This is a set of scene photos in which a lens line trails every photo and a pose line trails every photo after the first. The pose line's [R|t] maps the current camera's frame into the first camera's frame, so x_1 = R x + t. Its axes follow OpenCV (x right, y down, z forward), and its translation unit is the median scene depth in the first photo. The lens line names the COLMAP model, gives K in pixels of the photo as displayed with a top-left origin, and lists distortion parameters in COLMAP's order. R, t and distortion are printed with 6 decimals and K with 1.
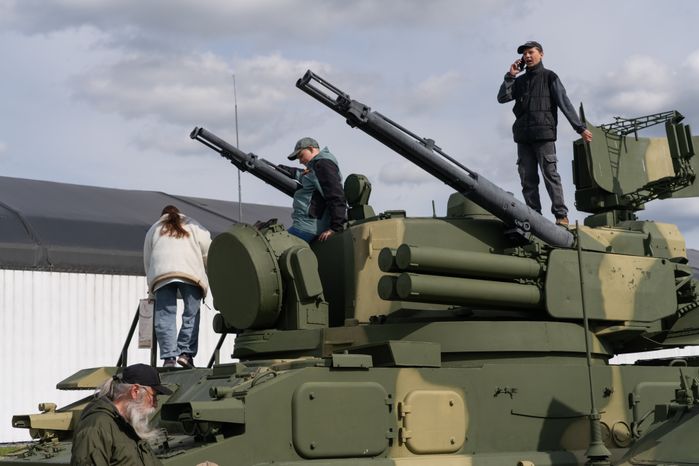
lens RADIAL K [[1144.5, 0, 349.6], [0, 1144.5, 233.0], [0, 0, 1]] dist [0.072655, 0.000000]
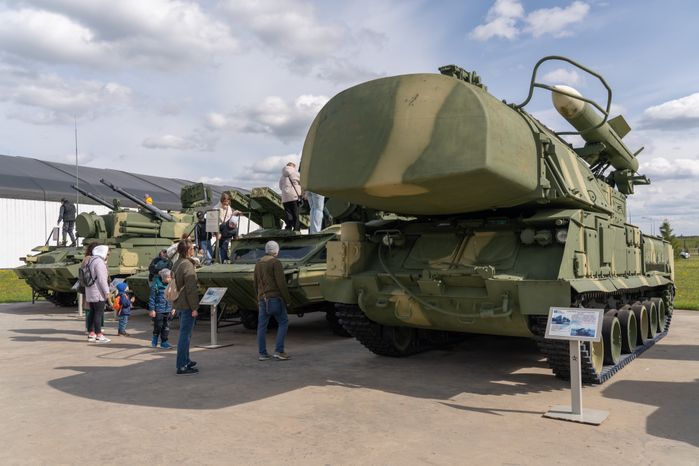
lens RADIAL K [[570.6, 0, 349.2], [0, 570.6, 234.4], [0, 0, 1]] dist [-0.007040, -0.003053]
pose [[0.936065, 0.027248, 0.350771, 0.081730], [-0.063725, 0.993637, 0.092870, -0.186085], [-0.346009, -0.109285, 0.931845, -1.286536]]
